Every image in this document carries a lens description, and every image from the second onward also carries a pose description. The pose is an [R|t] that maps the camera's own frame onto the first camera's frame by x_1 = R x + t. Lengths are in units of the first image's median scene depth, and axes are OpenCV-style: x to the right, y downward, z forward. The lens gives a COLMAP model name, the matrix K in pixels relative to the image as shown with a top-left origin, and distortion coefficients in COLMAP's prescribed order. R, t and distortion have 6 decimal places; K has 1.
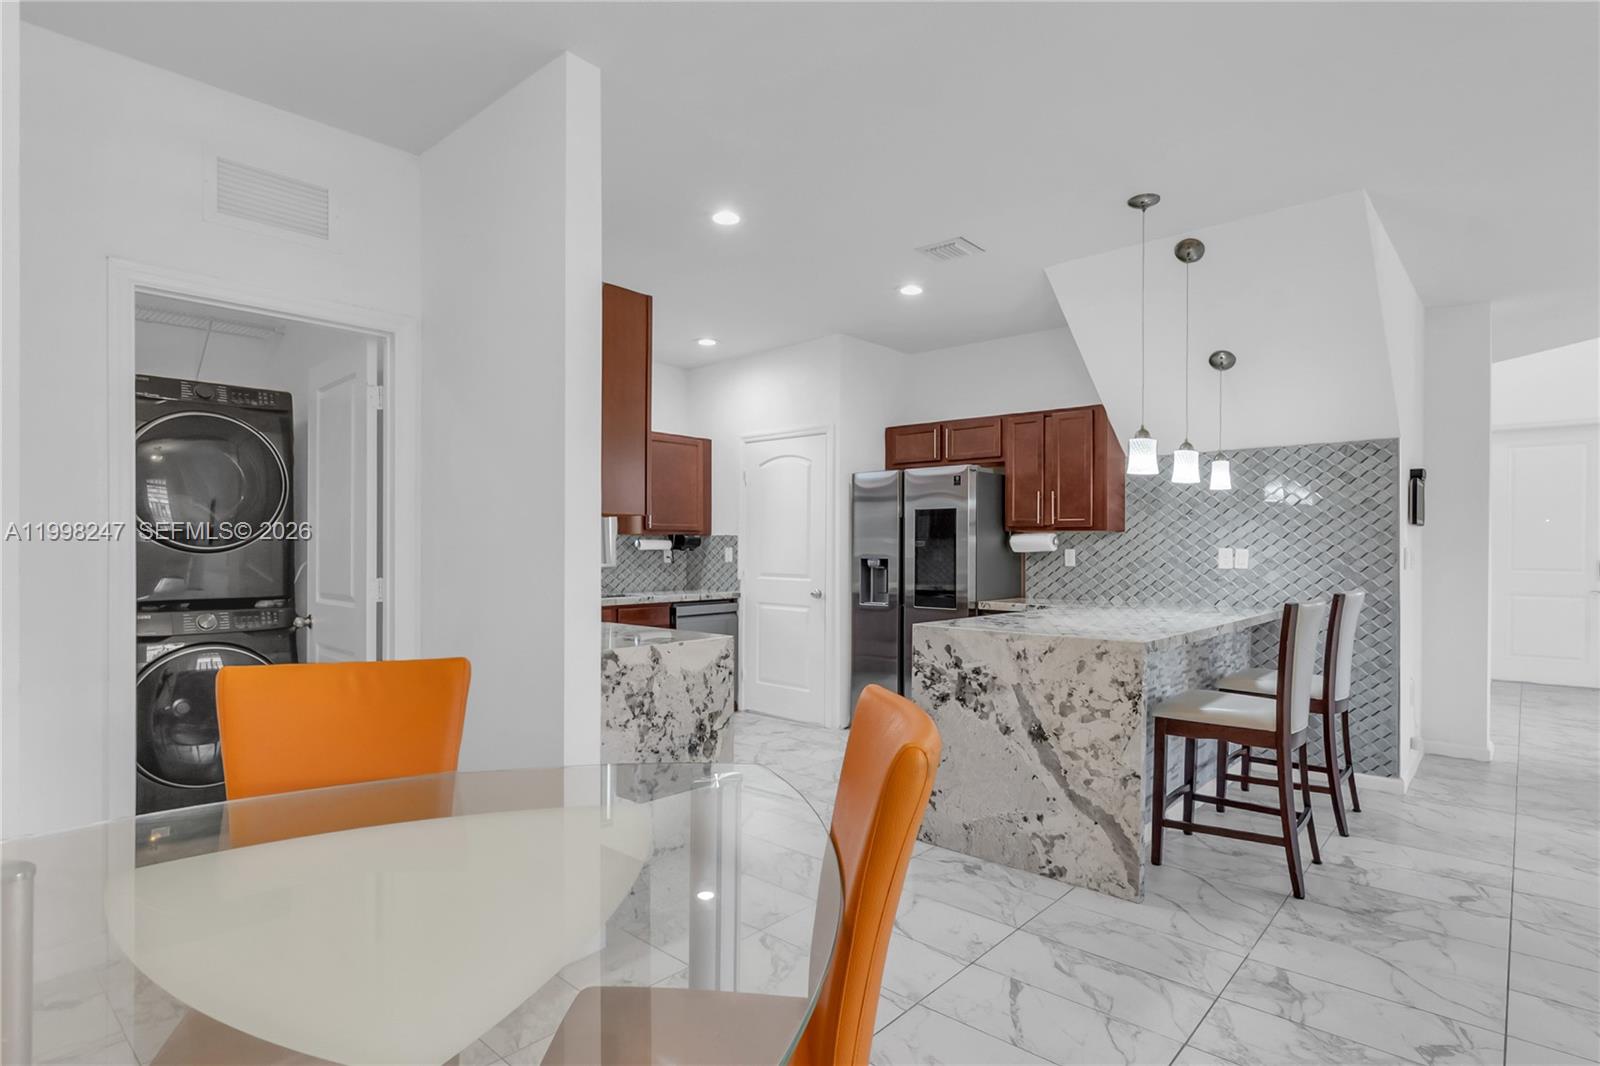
lens RADIAL K [[815.8, 0, 787.1], [0, 815.8, 552.2], [0, 0, 1]] dist [0.001591, -0.000450]
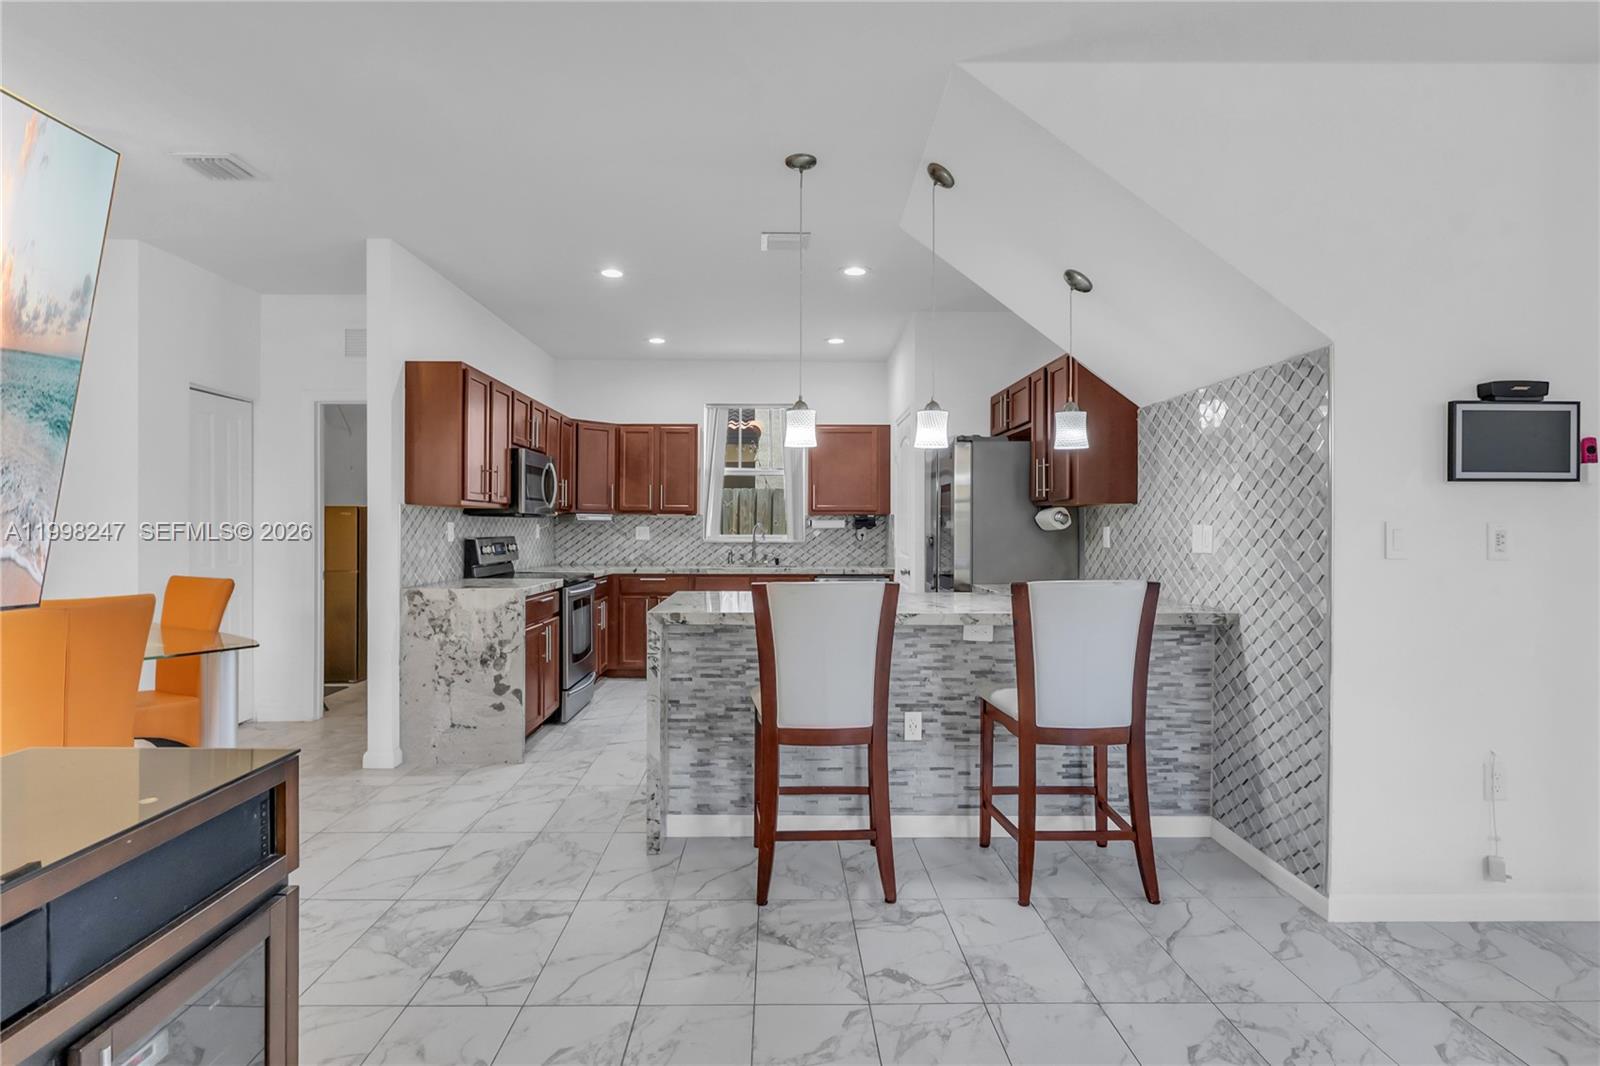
lens RADIAL K [[815.8, 0, 781.7], [0, 815.8, 528.7], [0, 0, 1]] dist [0.001591, -0.000450]
pose [[0.677198, -0.000885, -0.735801, 0.870975], [-0.002841, 0.999989, -0.003817, 0.002946], [0.735796, 0.004675, 0.677187, 0.260023]]
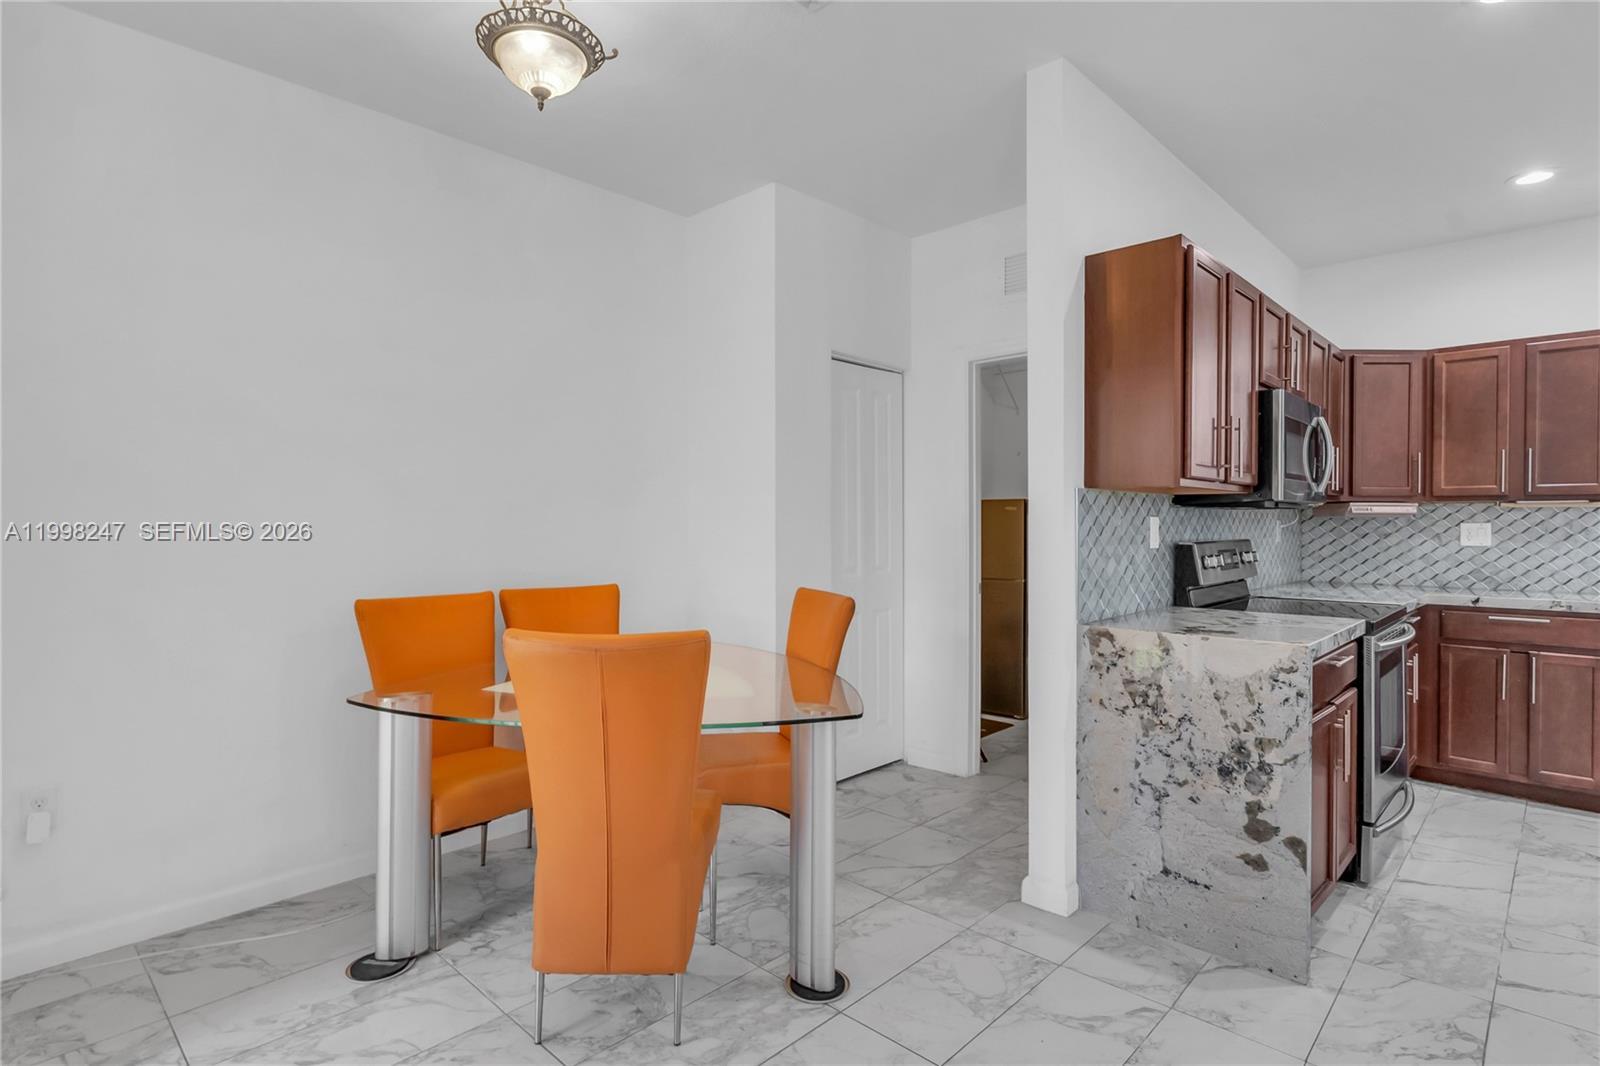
lens RADIAL K [[815.8, 0, 786.9], [0, 815.8, 530.8], [0, 0, 1]] dist [0.001591, -0.000450]
pose [[-0.030189, 0.004382, -0.999535, 0.457659], [-0.003662, 0.999983, 0.004495, 0.000639], [0.999537, 0.003796, -0.030173, 0.387284]]
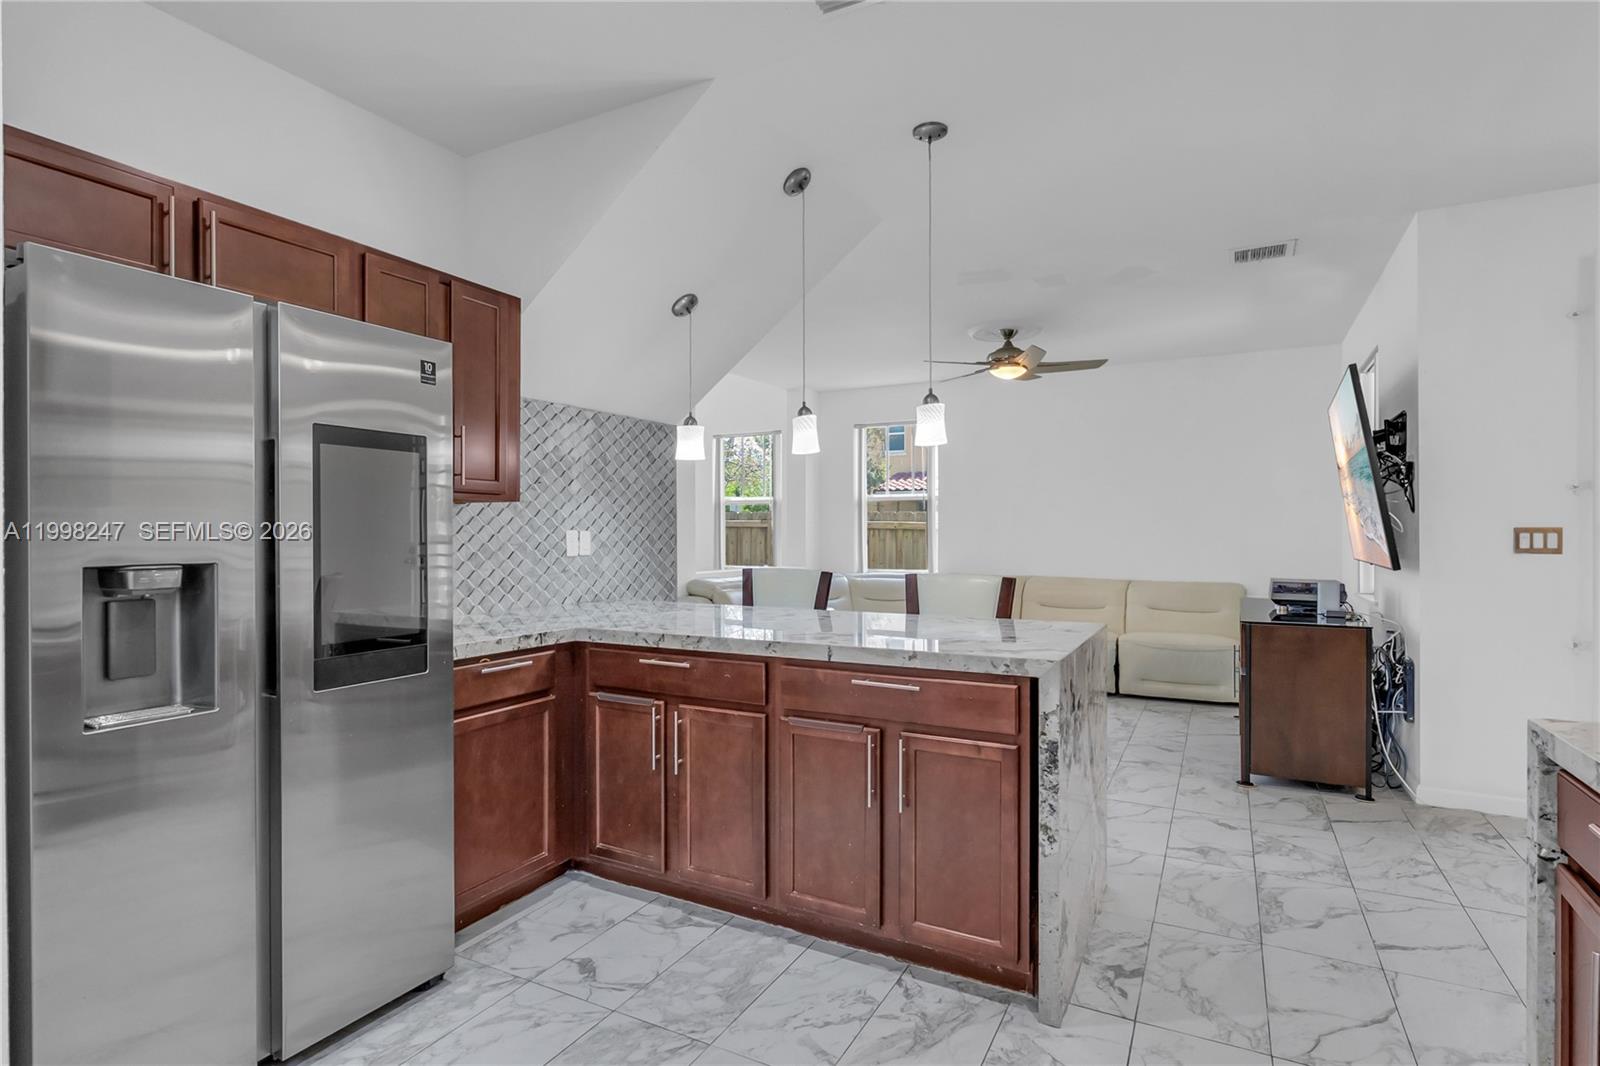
lens RADIAL K [[815.8, 0, 785.2], [0, 815.8, 535.9], [0, 0, 1]] dist [0.001591, -0.000450]
pose [[-0.237232, -0.007650, 0.971423, -0.290796], [0.004008, 0.999953, 0.008854, -0.005637], [-0.971445, 0.005994, -0.237190, 1.050795]]
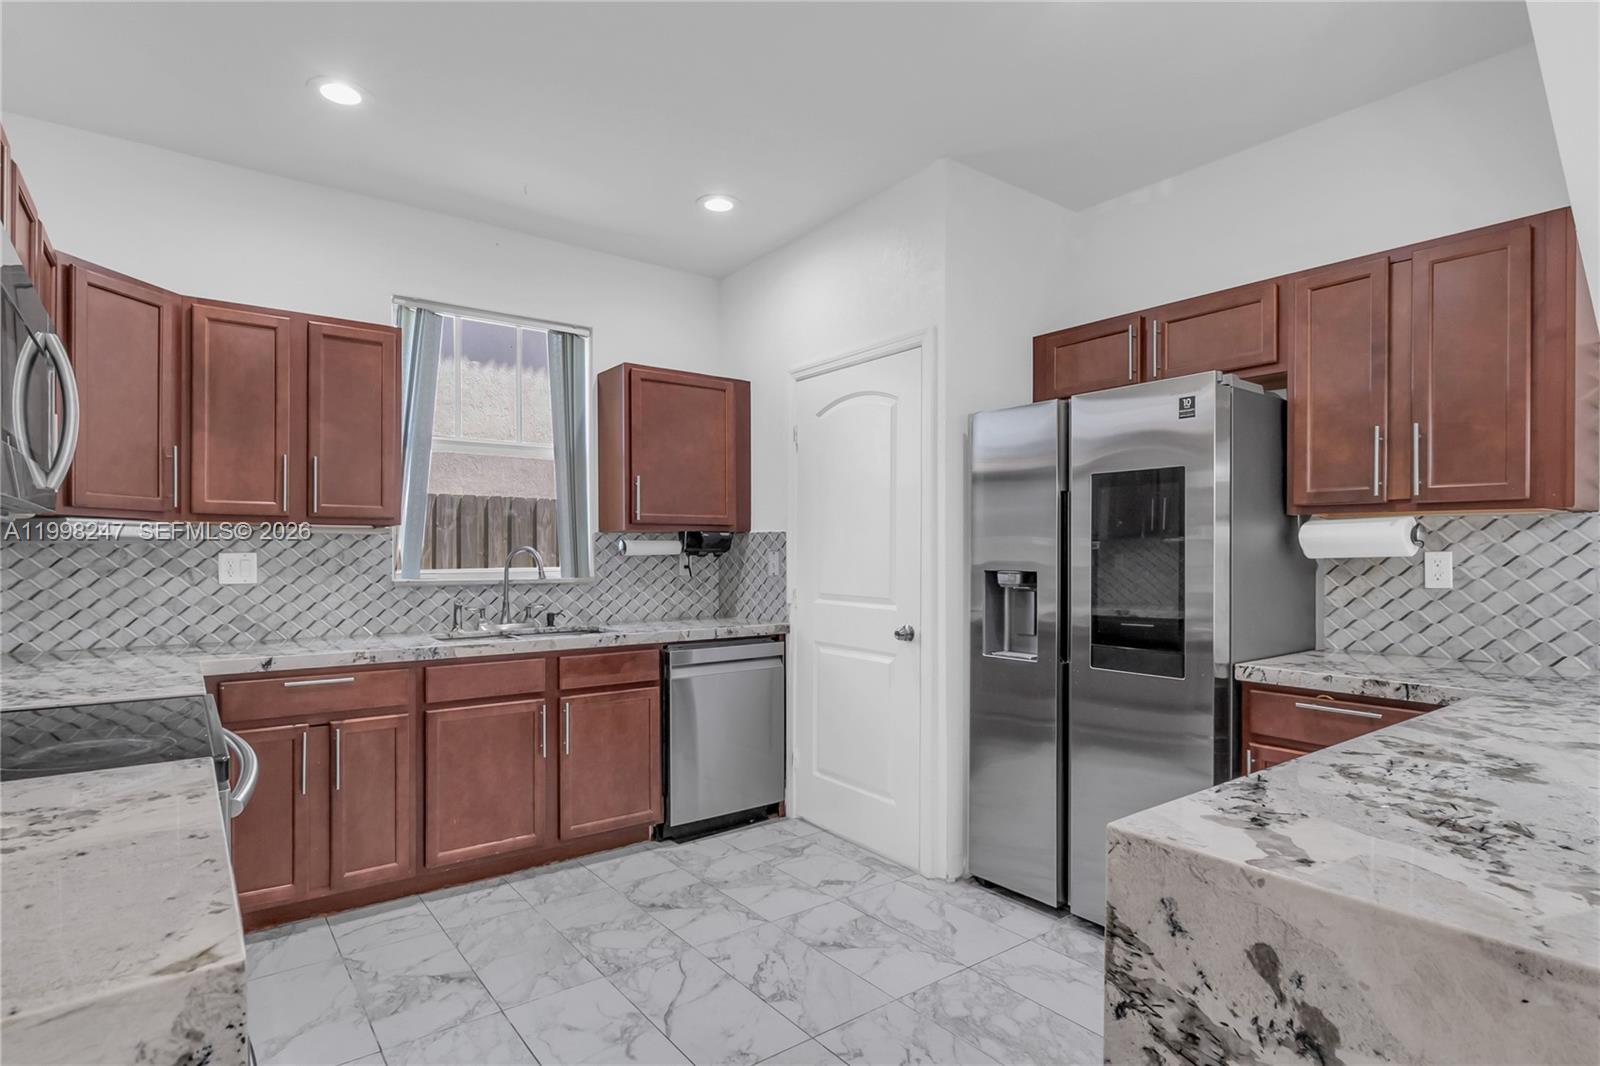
lens RADIAL K [[815.8, 0, 783.6], [0, 815.8, 557.4], [0, 0, 1]] dist [0.001591, -0.000450]
pose [[0.981518, -0.002613, -0.191351, 0.079165], [0.002614, 0.999997, -0.000246, -0.001633], [0.191351, -0.000258, 0.981522, 0.560985]]
